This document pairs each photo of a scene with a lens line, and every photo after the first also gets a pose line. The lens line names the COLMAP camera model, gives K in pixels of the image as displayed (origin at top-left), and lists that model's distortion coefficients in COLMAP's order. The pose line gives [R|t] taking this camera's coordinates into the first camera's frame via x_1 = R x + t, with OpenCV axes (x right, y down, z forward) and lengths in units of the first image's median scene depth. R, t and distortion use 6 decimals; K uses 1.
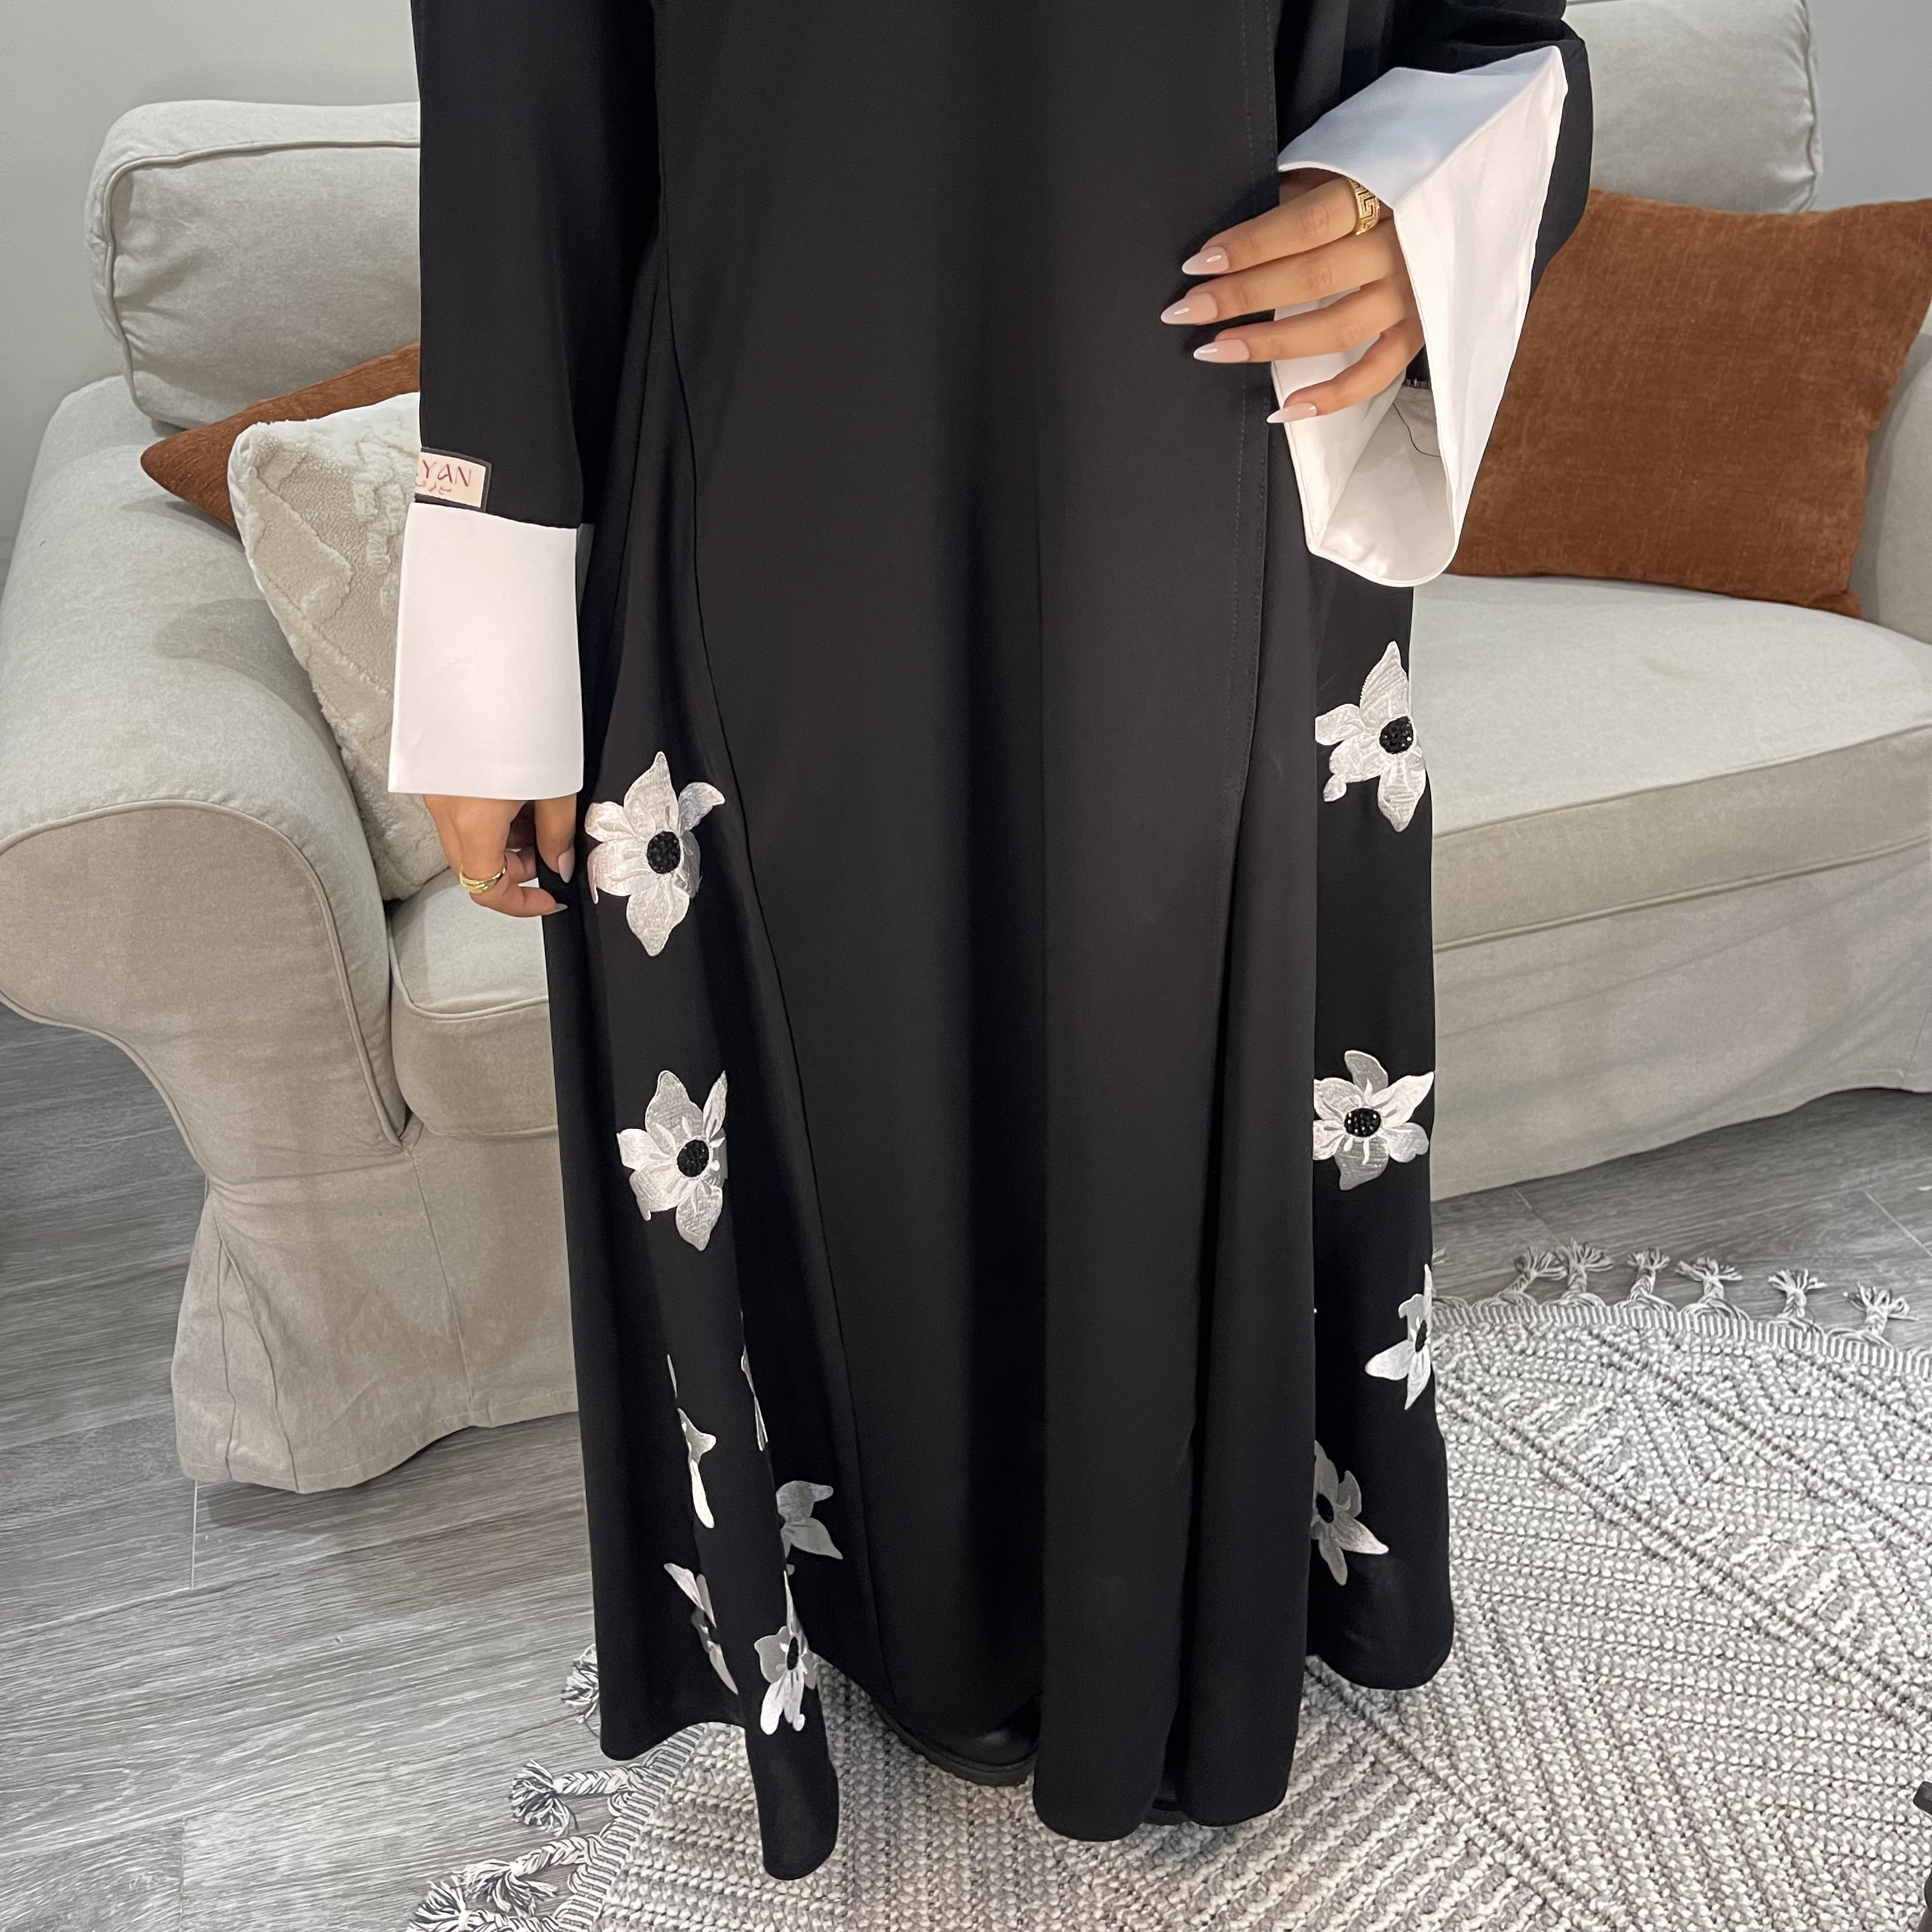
lens RADIAL K [[1945.5, 0, 907.6], [0, 1945.5, 966.6], [0, 0, 1]] dist [0.001975, 0.000000]
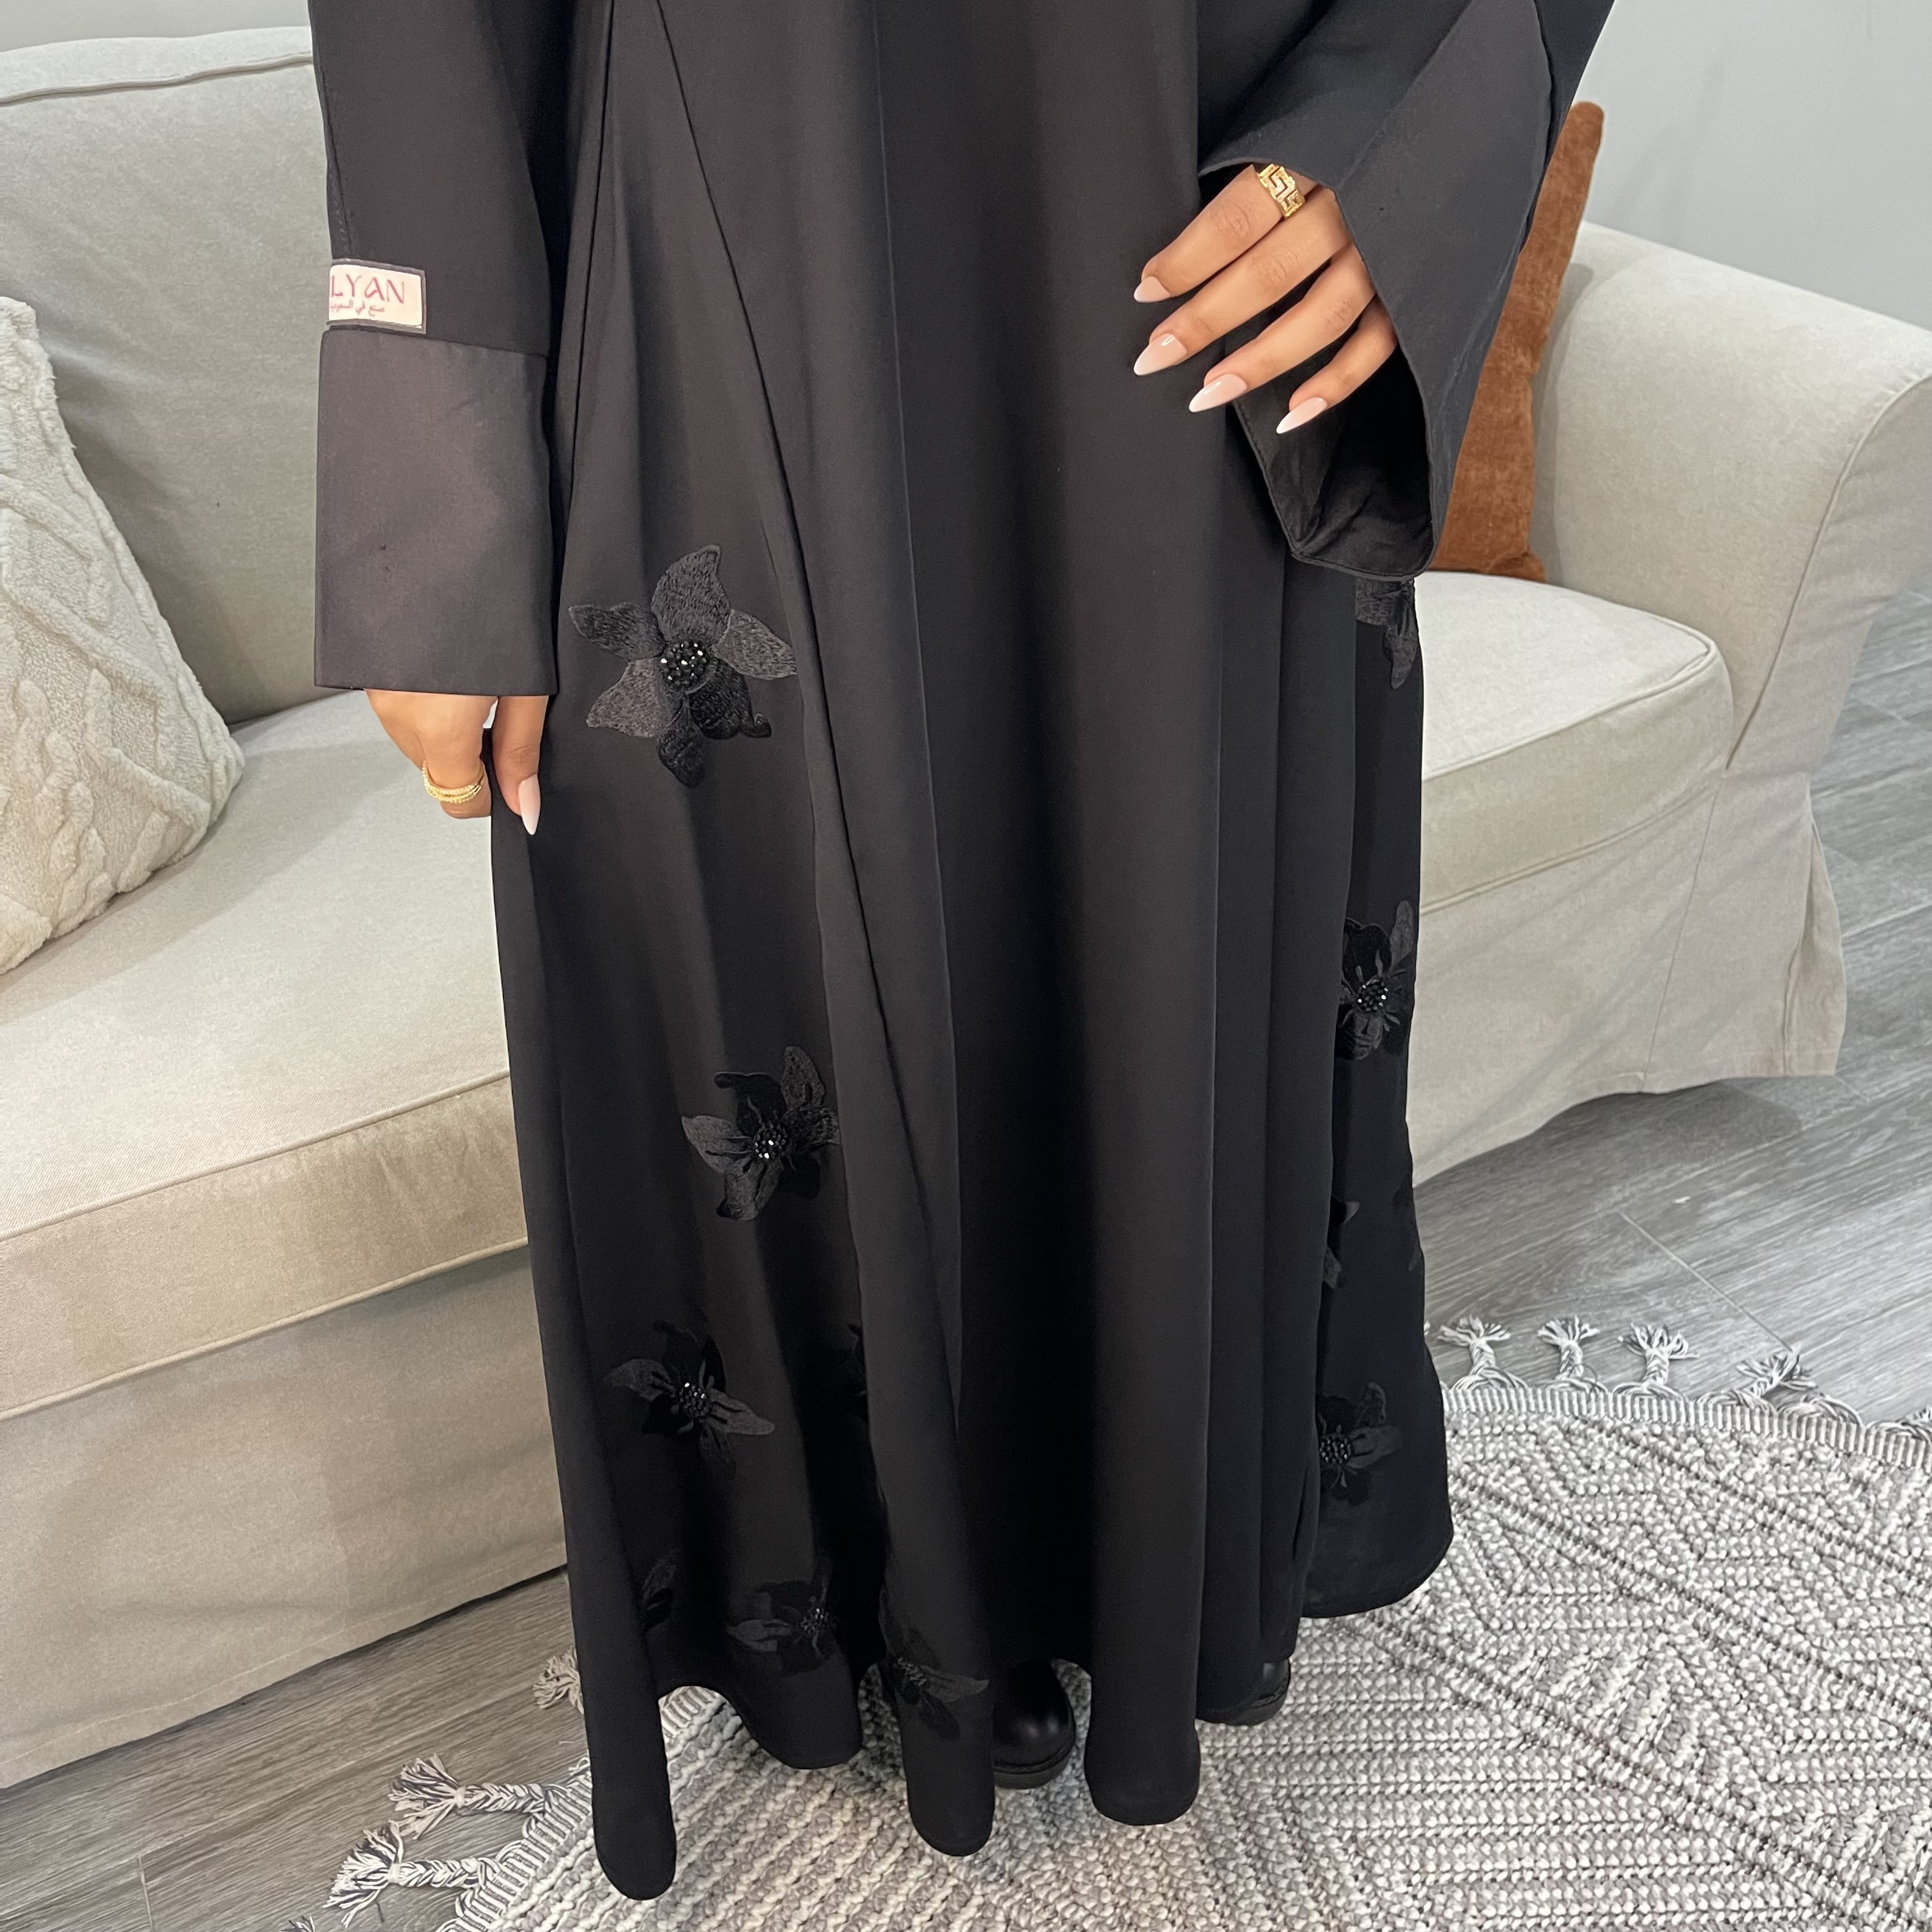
lens RADIAL K [[1945.5, 0, 960.6], [0, 1945.5, 976.5], [0, 0, 1]] dist [0.001975, 0.000000]
pose [[0.977767, -0.115810, 0.174812, 0.054328], [0.116691, 0.993154, 0.005270, -0.039514], [-0.174226, 0.015246, 0.984588, 0.189841]]
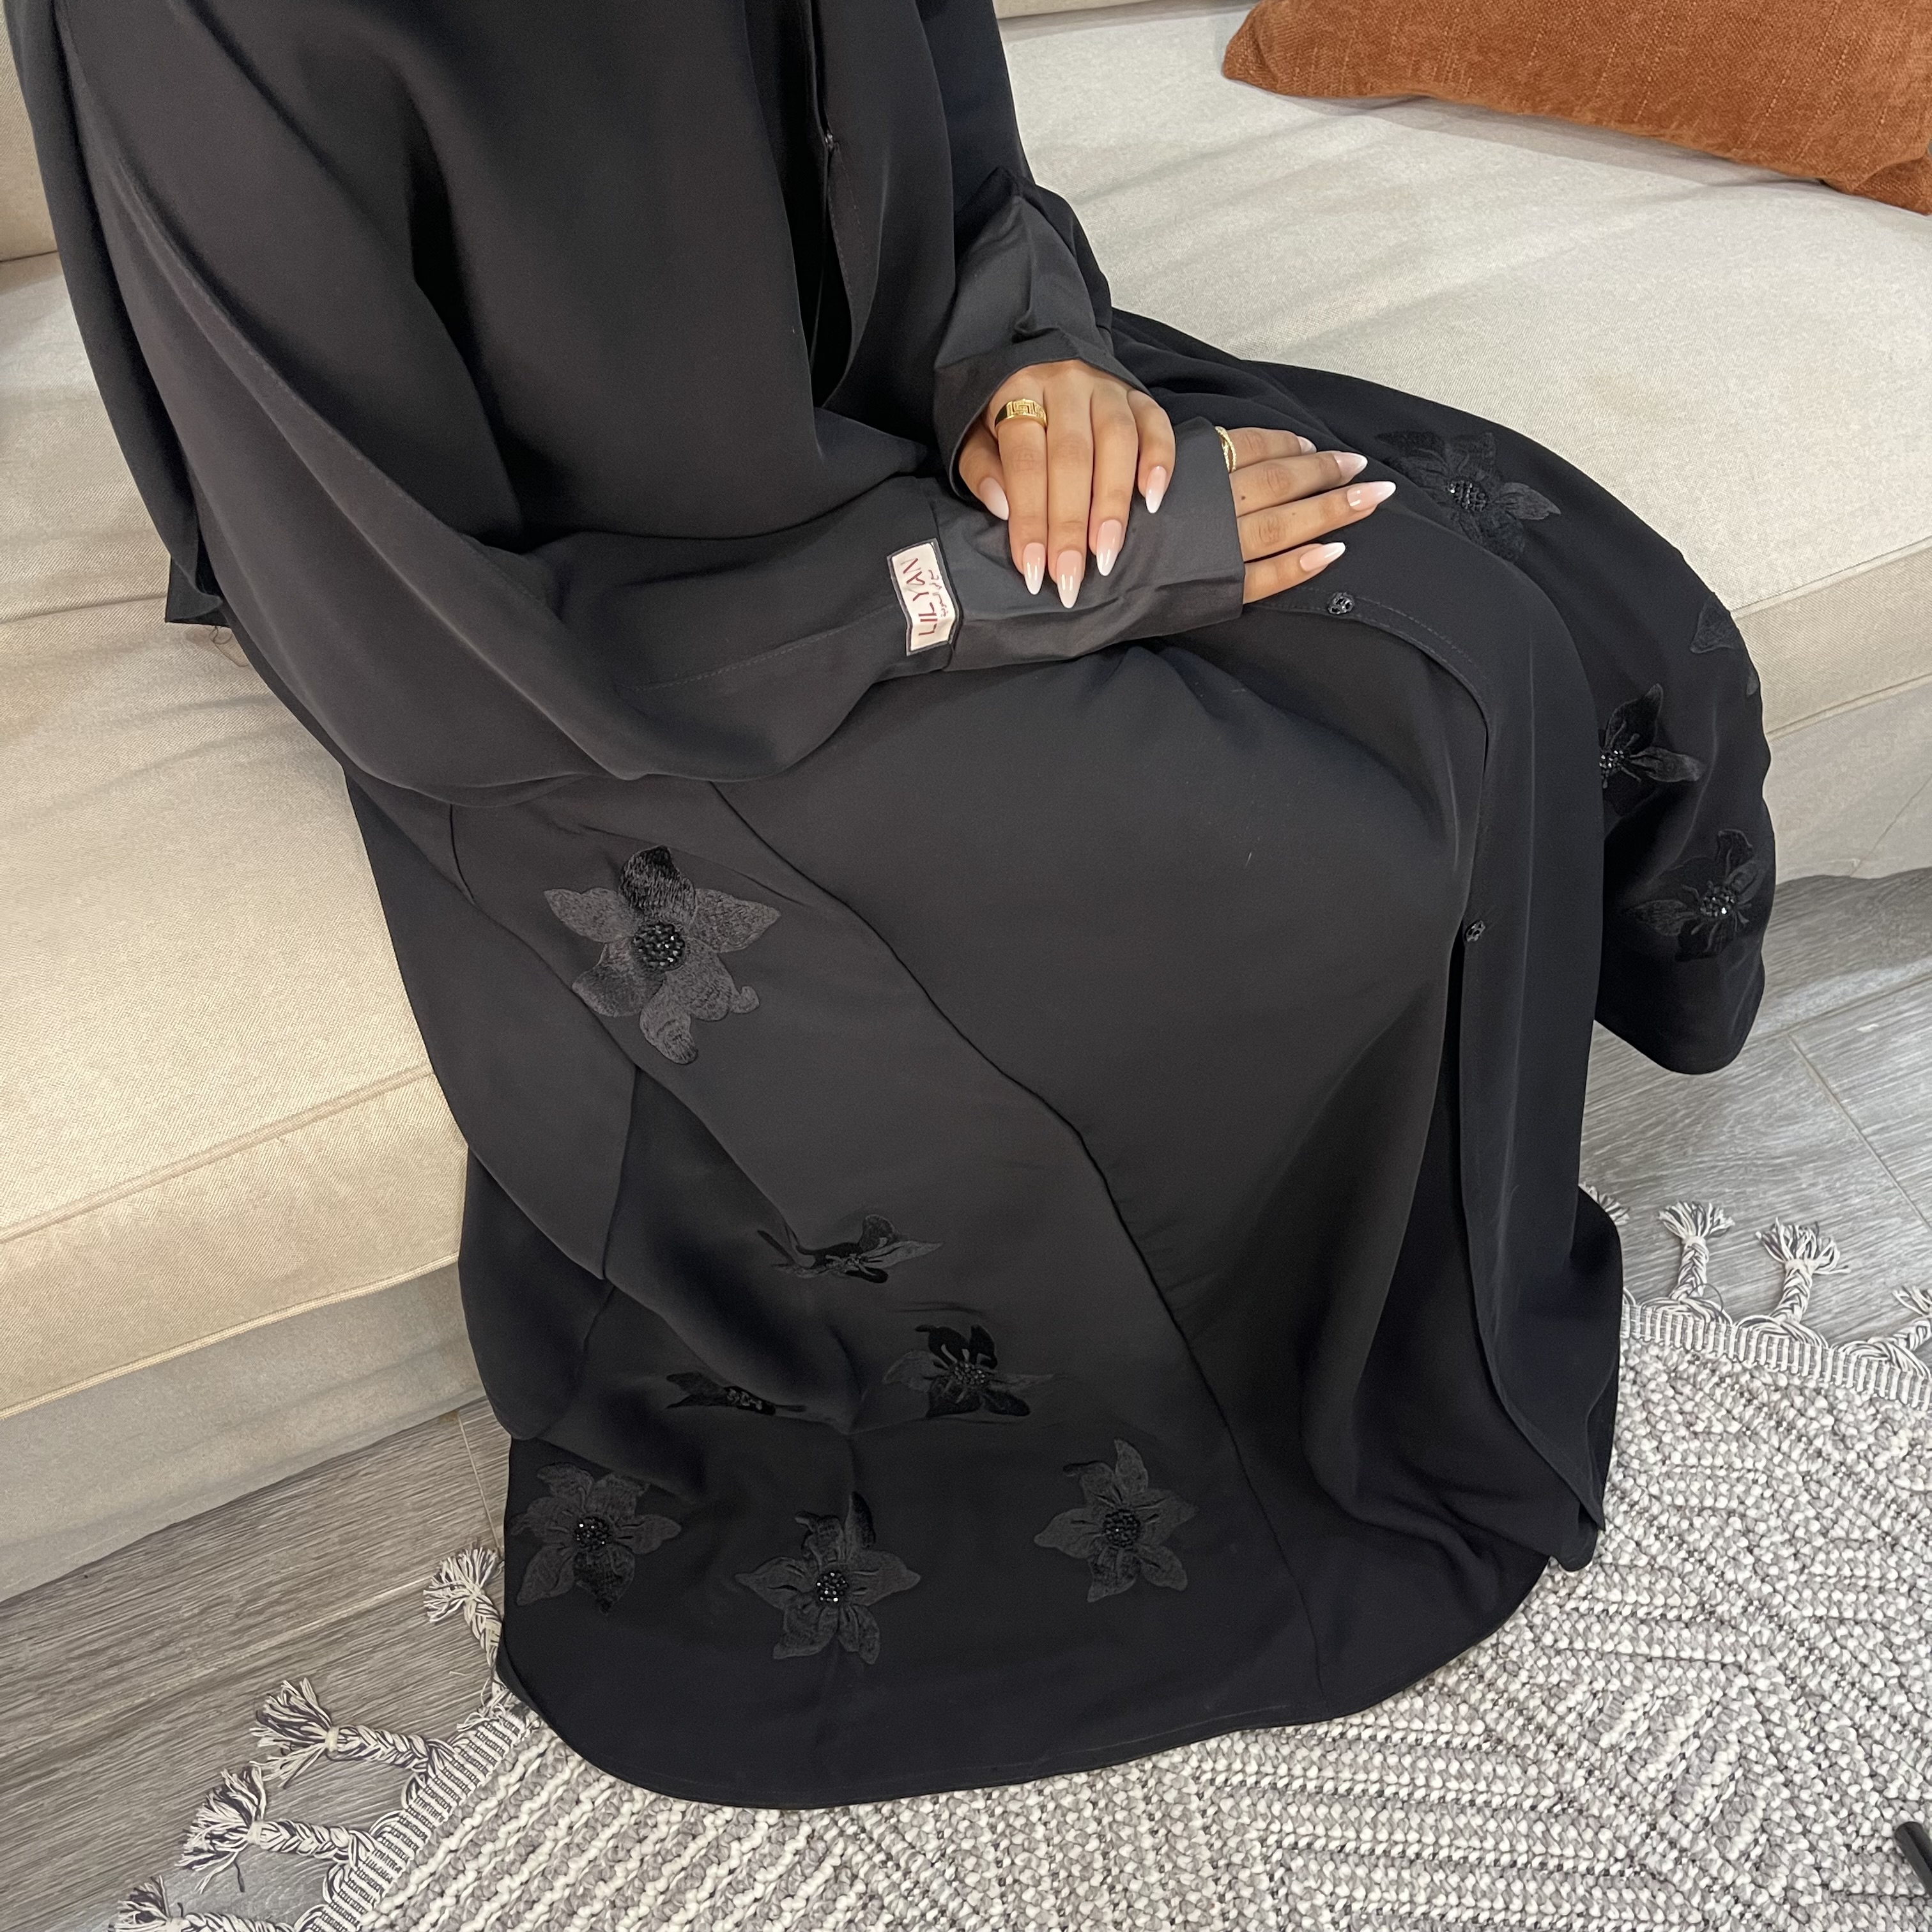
lens RADIAL K [[1945.5, 0, 927.6], [0, 1945.5, 934.9], [0, 0, 1]] dist [0.001975, 0.000000]
pose [[0.989403, -0.082167, 0.119709, 0.104289], [0.025920, 0.911181, 0.411190, -0.264316], [-0.142863, -0.403730, 0.903655, 0.470718]]
